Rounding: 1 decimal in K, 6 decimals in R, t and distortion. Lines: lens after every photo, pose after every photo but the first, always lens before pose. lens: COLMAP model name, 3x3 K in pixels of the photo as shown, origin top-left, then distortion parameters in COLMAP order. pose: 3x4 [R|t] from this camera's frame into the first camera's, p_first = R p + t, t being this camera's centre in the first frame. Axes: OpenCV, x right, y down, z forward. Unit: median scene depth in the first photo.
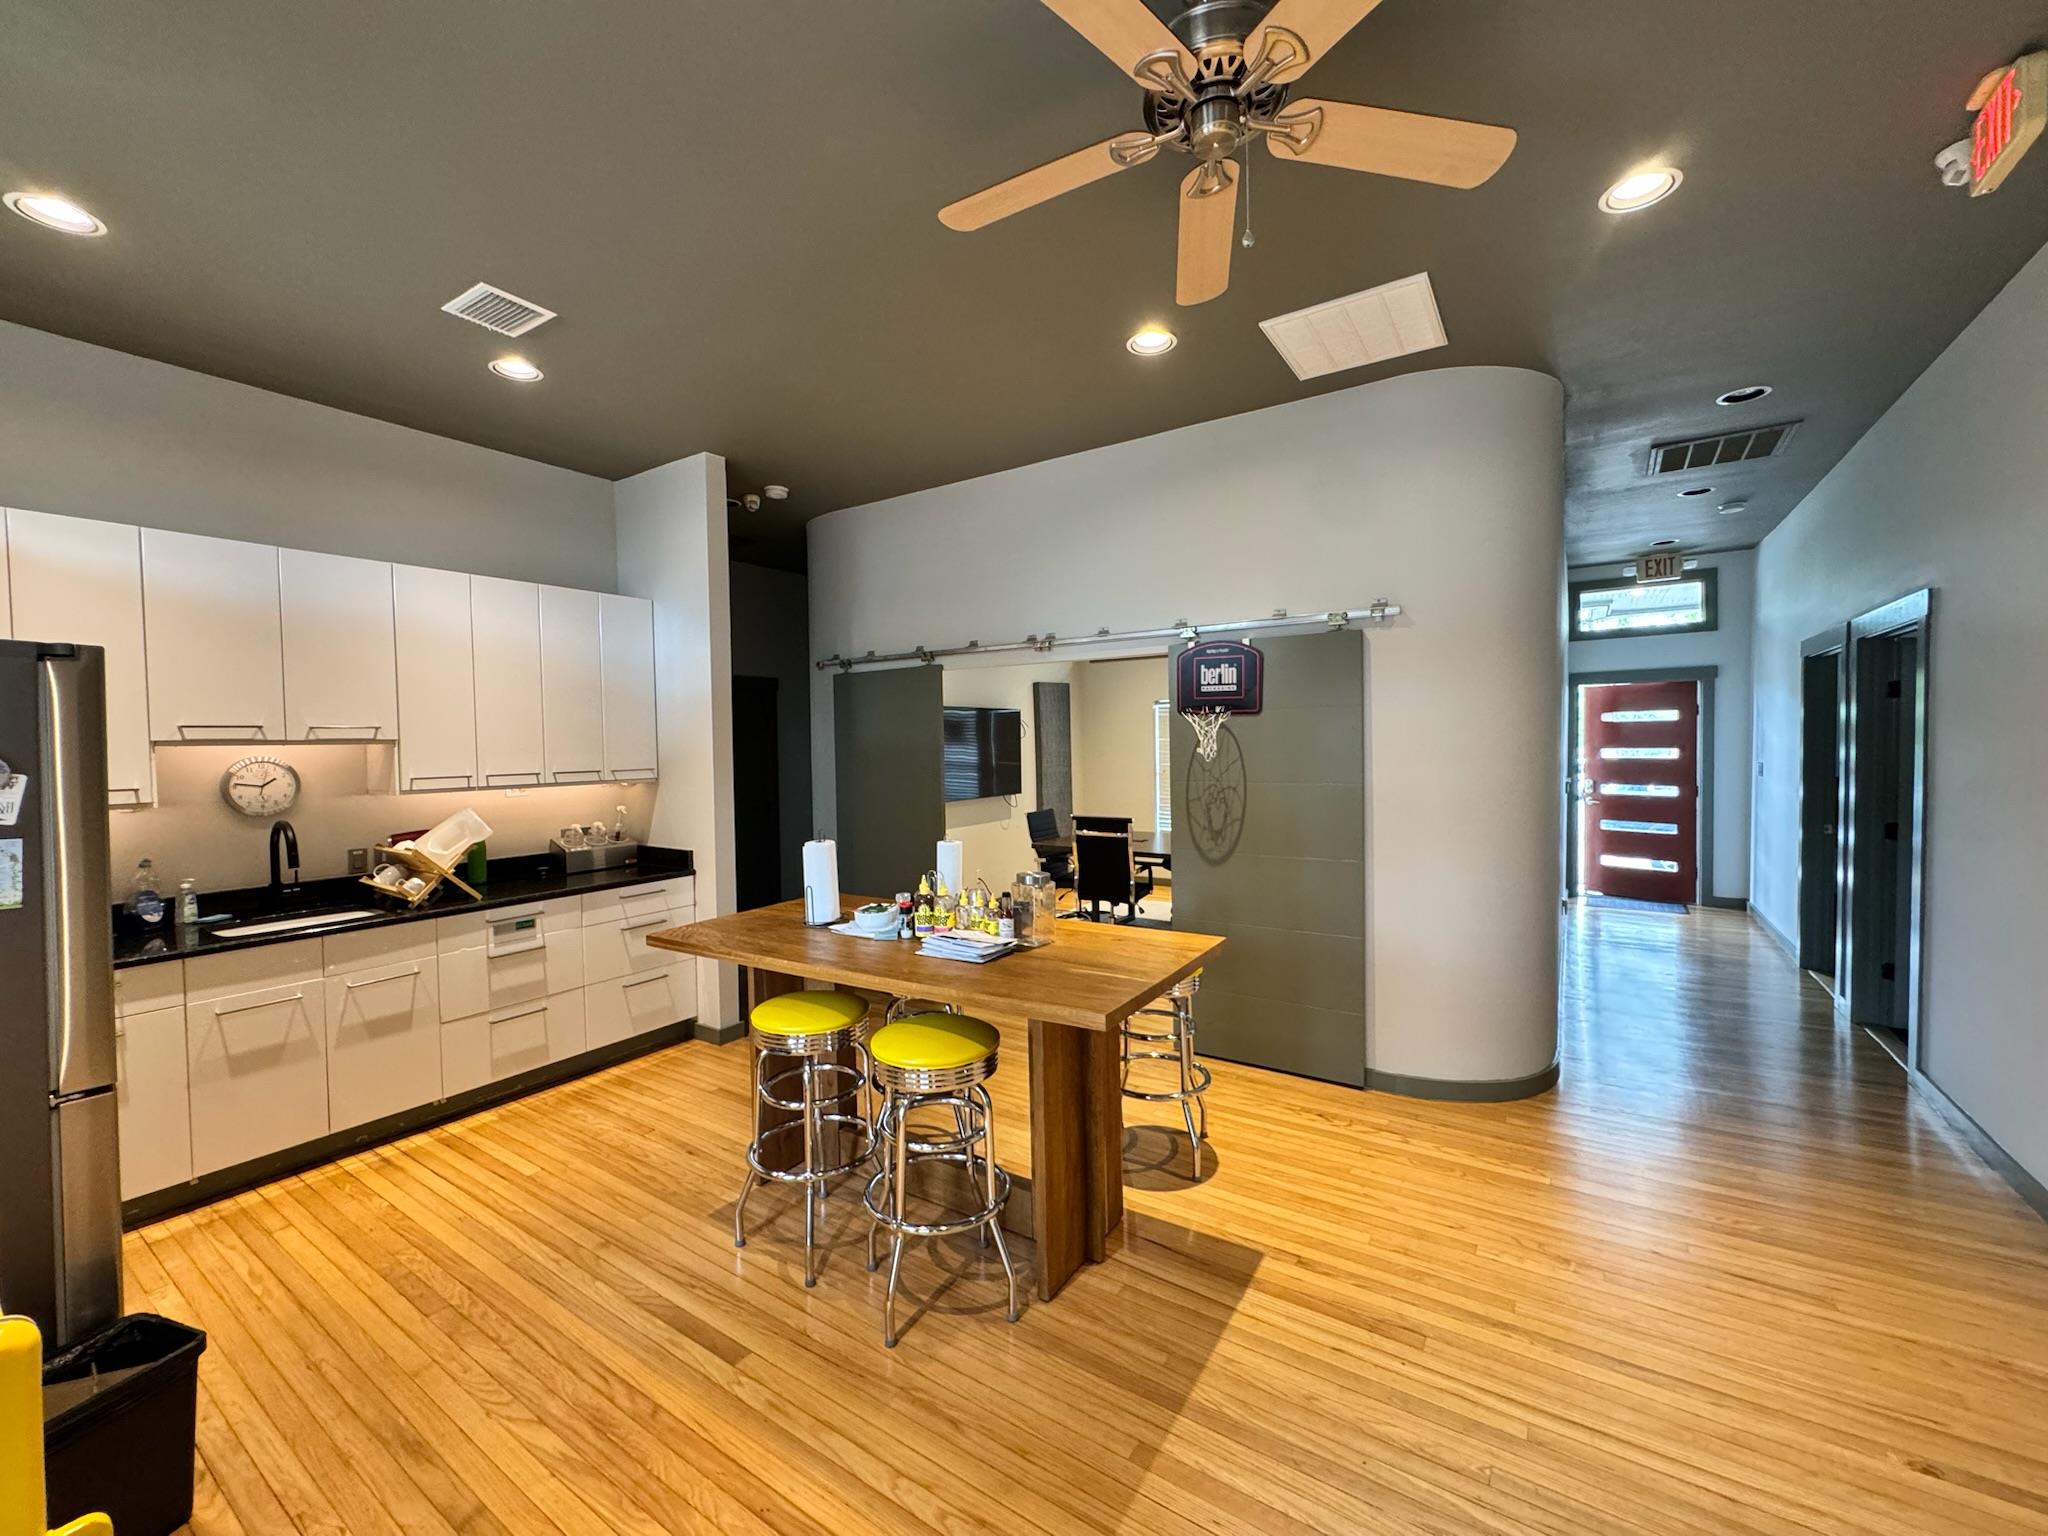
lens RADIAL K [[816.1, 0, 1024.0], [0, 816.1, 768.0], [0, 0, 1]] dist [-0.002214, -0.000370]
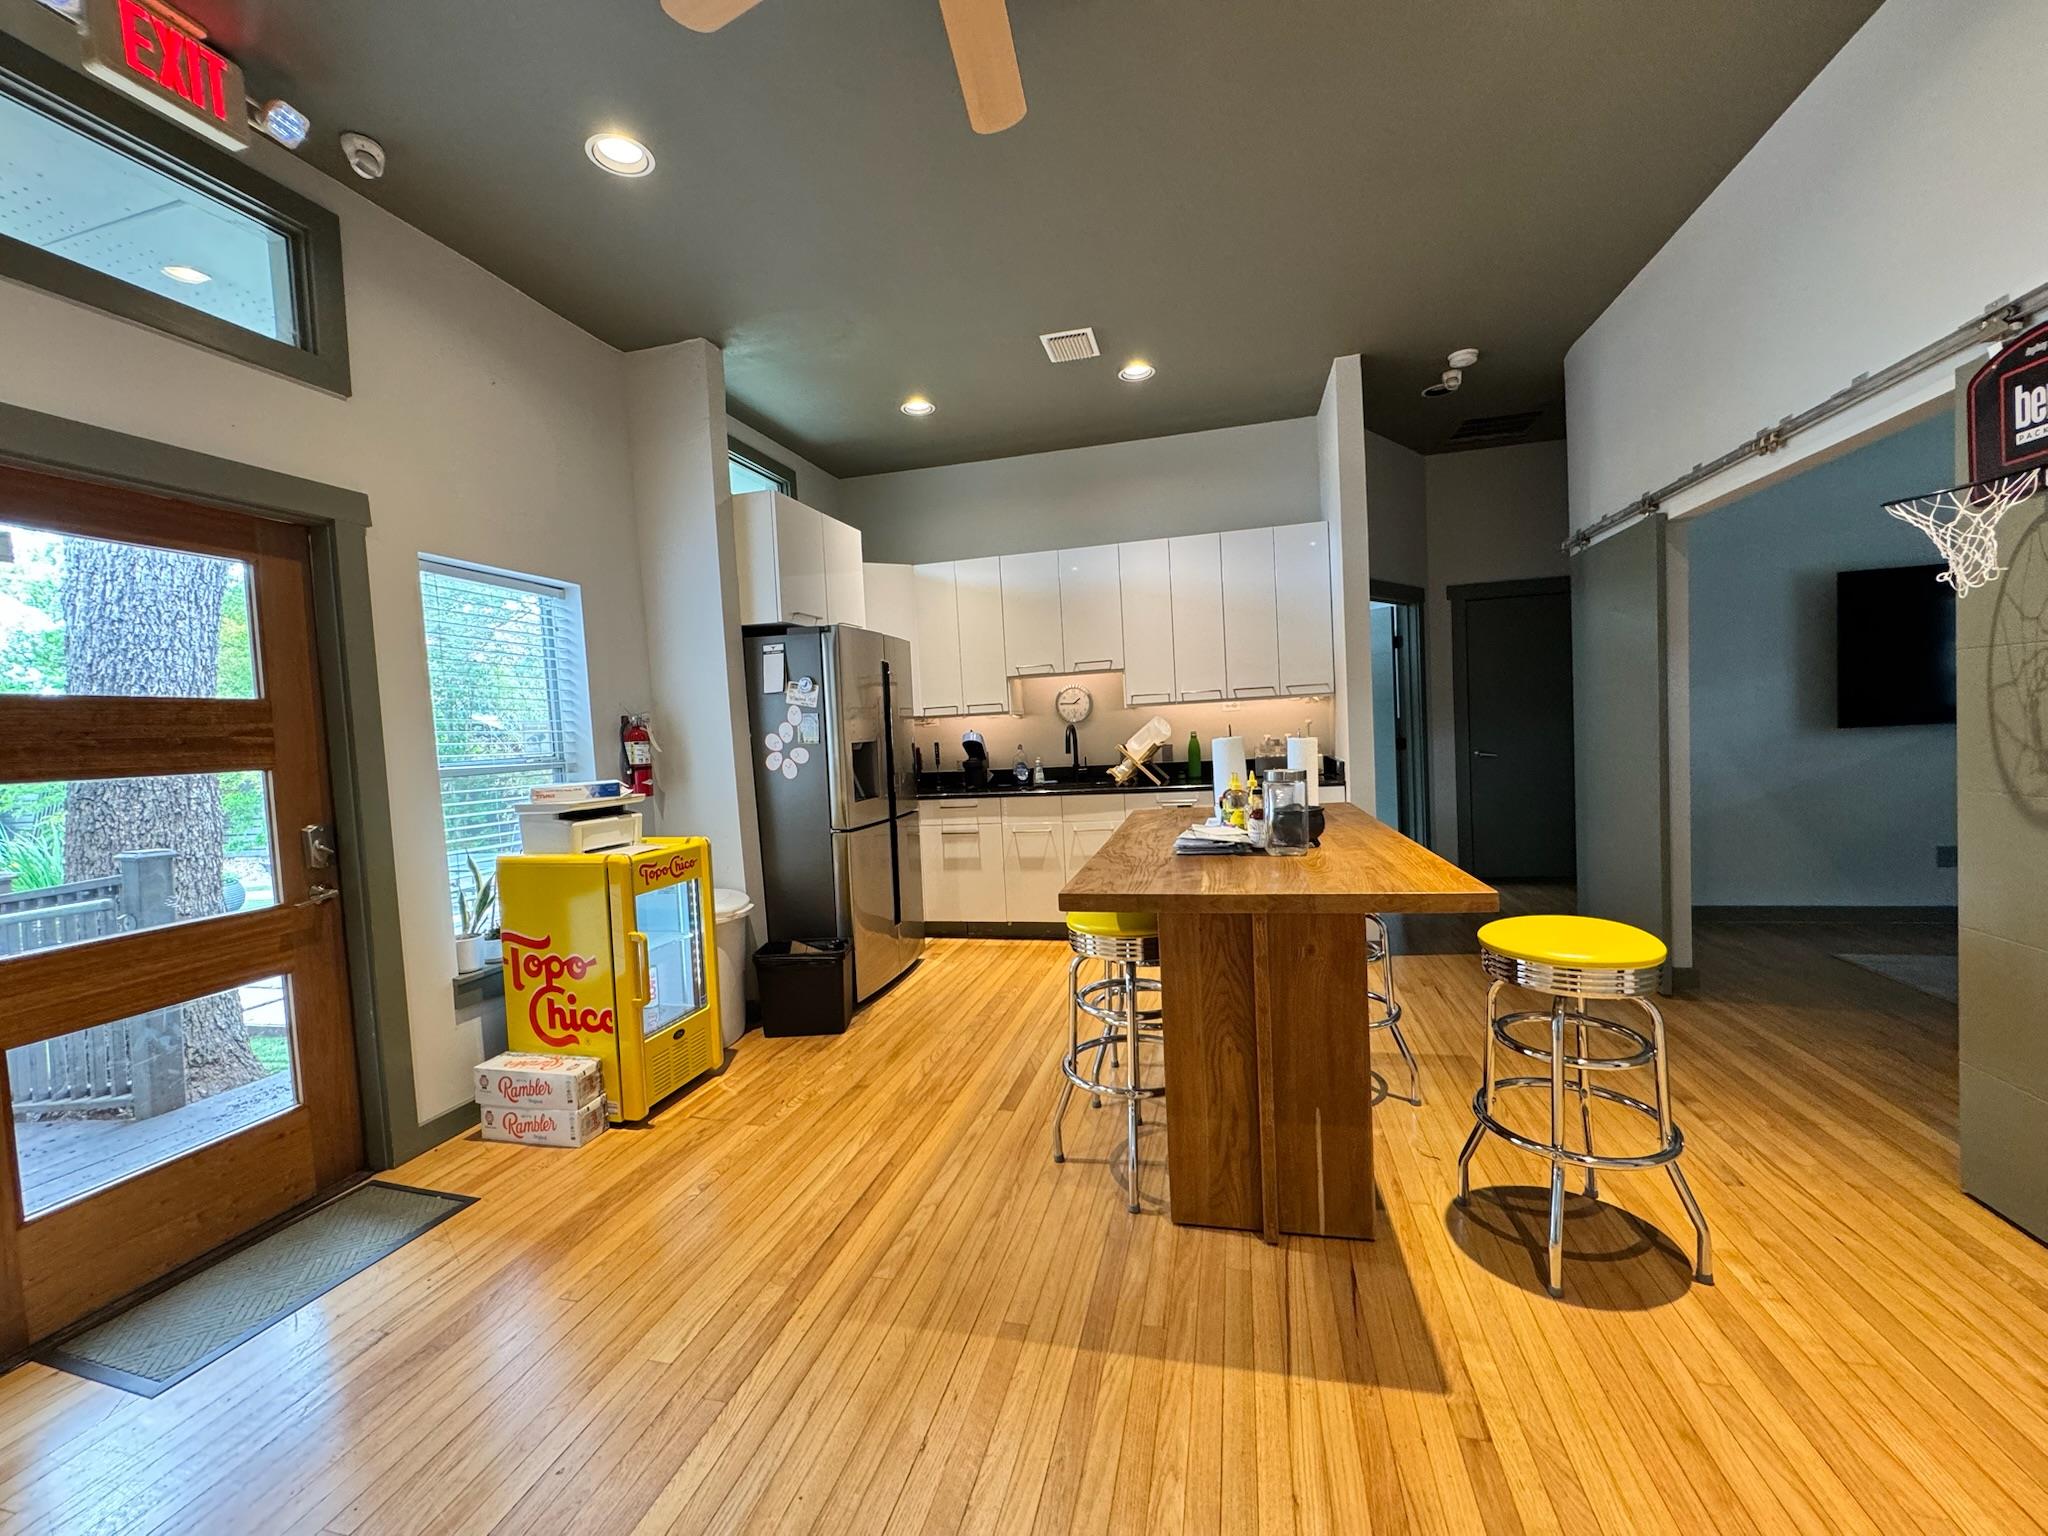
lens RADIAL K [[816.1, 0, 1024.0], [0, 816.1, 768.0], [0, 0, 1]] dist [-0.002214, -0.000370]
pose [[0.337734, 0.045415, -0.940145, 0.584293], [0.017826, 0.998348, 0.054630, 0.064919], [0.941073, -0.035209, 0.336366, 0.397431]]
